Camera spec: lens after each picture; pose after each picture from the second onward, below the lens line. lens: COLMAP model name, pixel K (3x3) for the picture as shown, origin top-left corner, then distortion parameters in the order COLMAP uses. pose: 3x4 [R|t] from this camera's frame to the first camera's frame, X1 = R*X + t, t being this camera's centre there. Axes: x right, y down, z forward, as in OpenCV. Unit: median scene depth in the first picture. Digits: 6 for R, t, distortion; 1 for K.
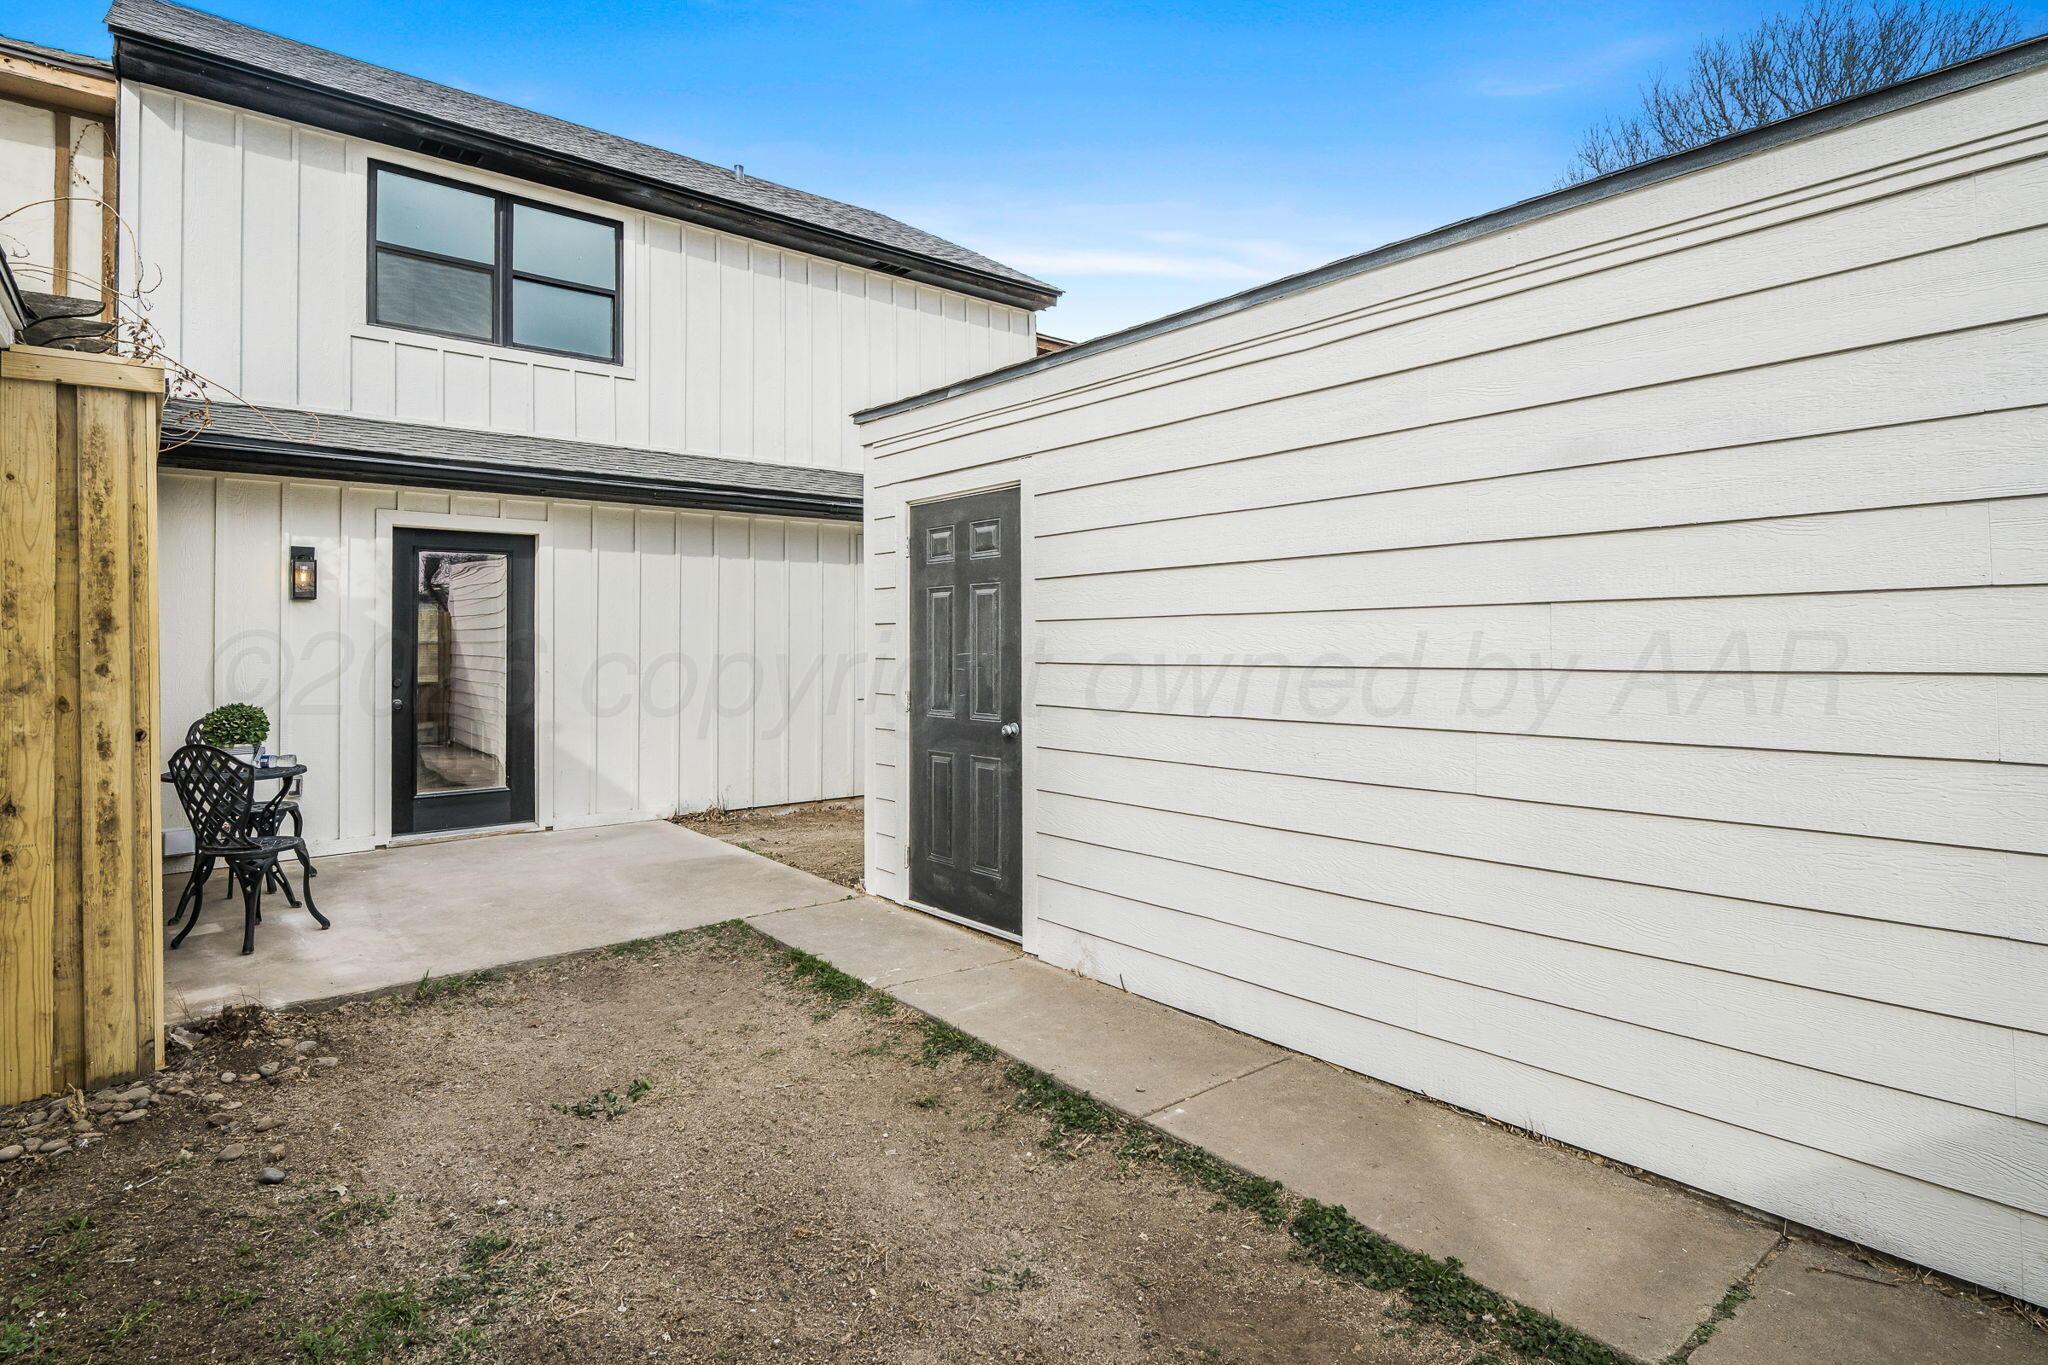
lens RADIAL K [[1043.6, 0, 1023.1], [0, 1043.6, 623.4], [0, 0, 1]] dist [-0.001537, -0.001077]
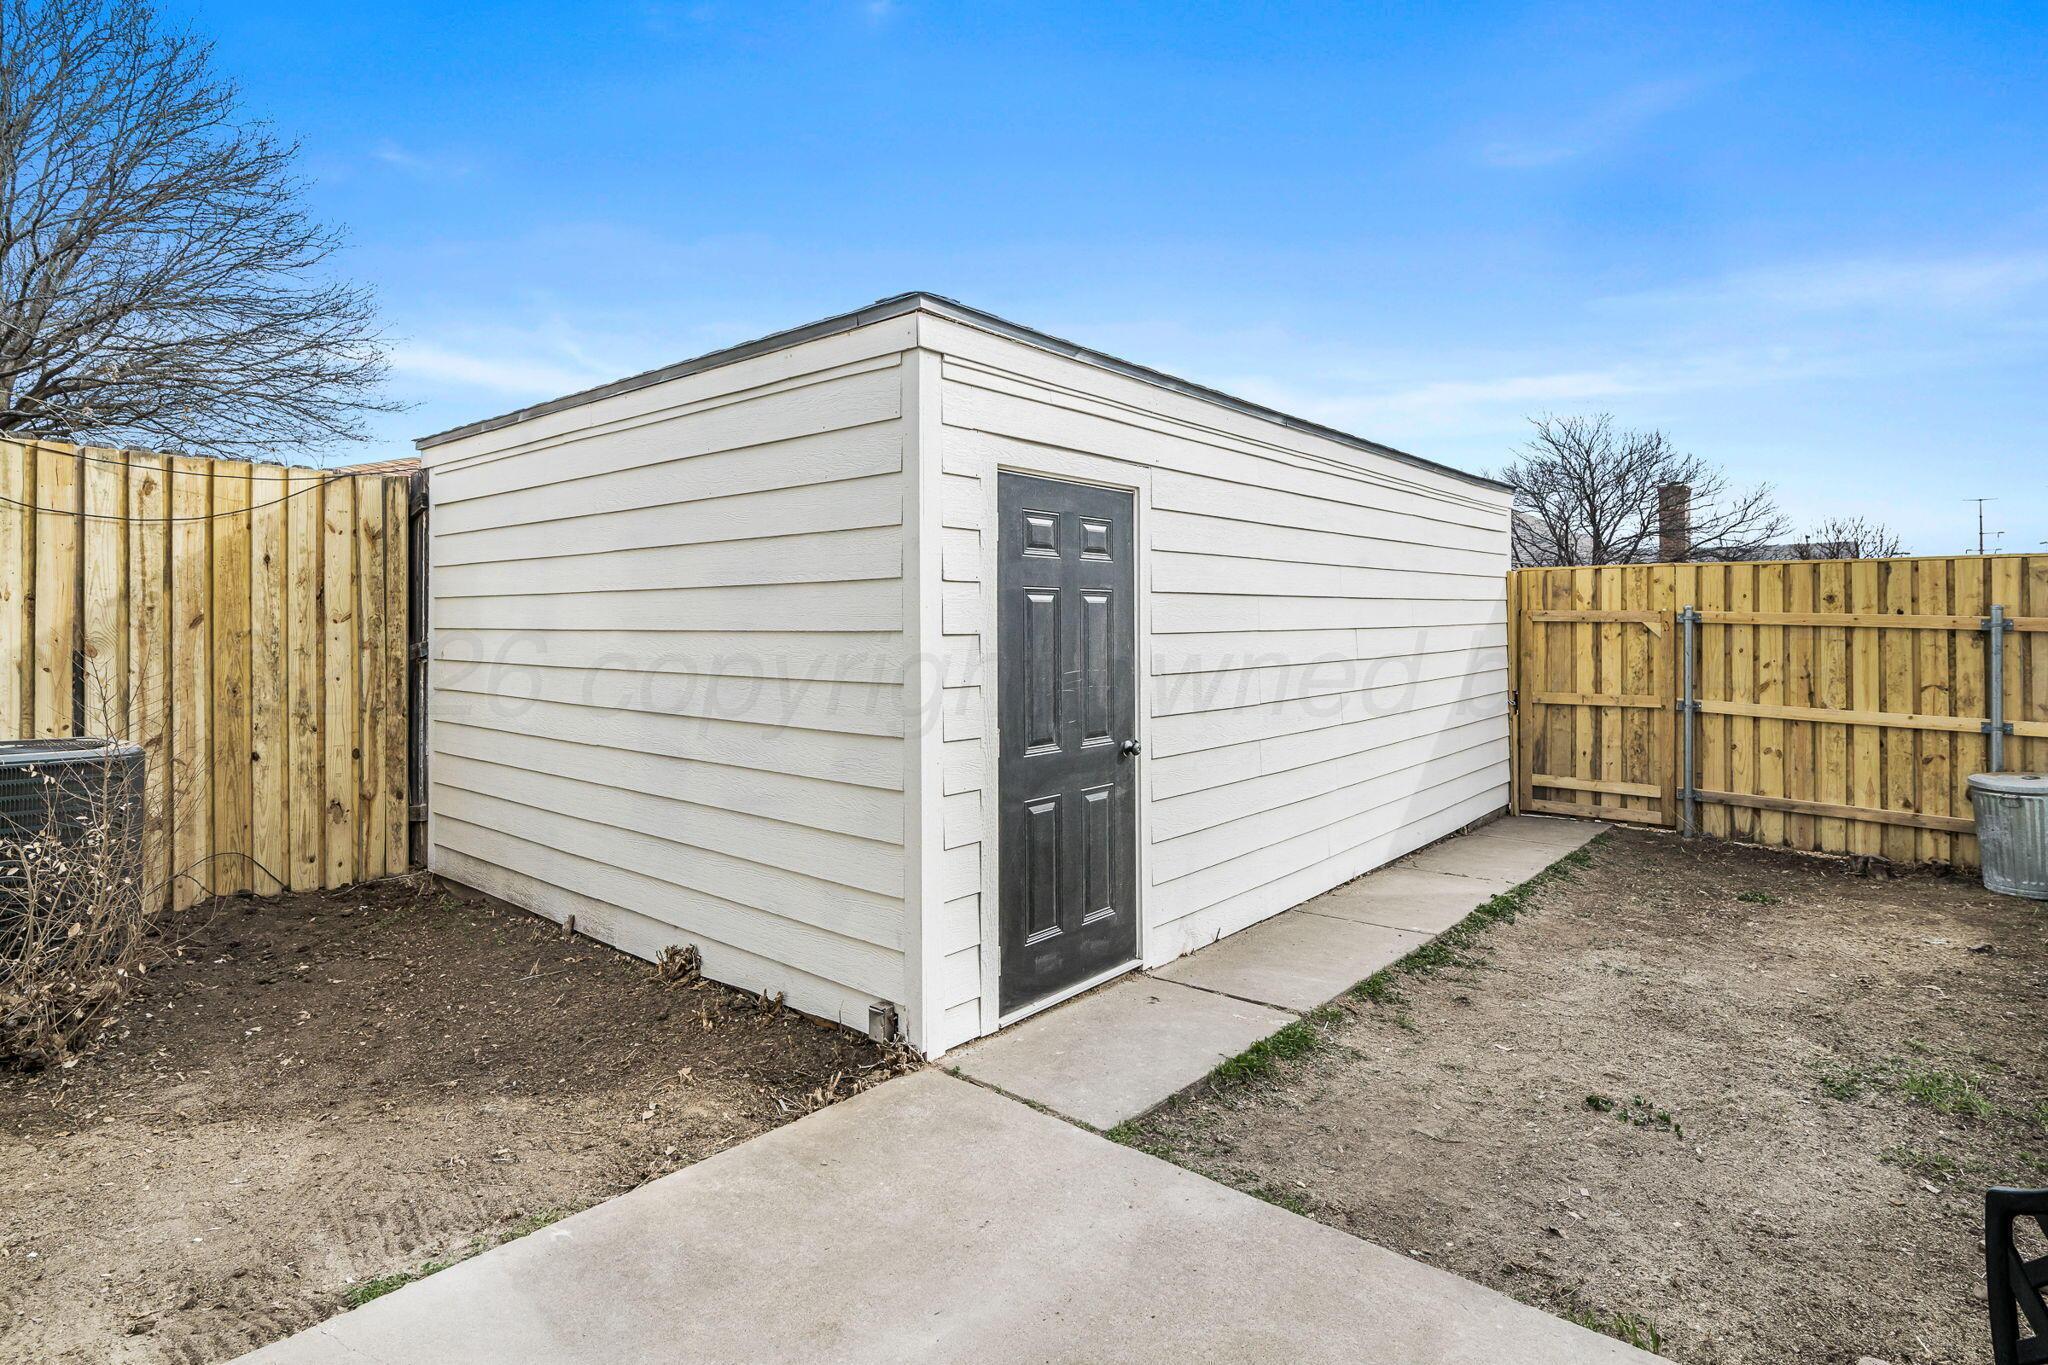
lens RADIAL K [[1043.6, 0, 1023.1], [0, 1043.6, 623.4], [0, 0, 1]] dist [-0.001537, -0.001077]
pose [[-0.157447, 0.004552, 0.987517, -0.935186], [-0.012803, 0.999896, -0.006650, -0.003860], [-0.987444, -0.013691, -0.157372, 1.251653]]
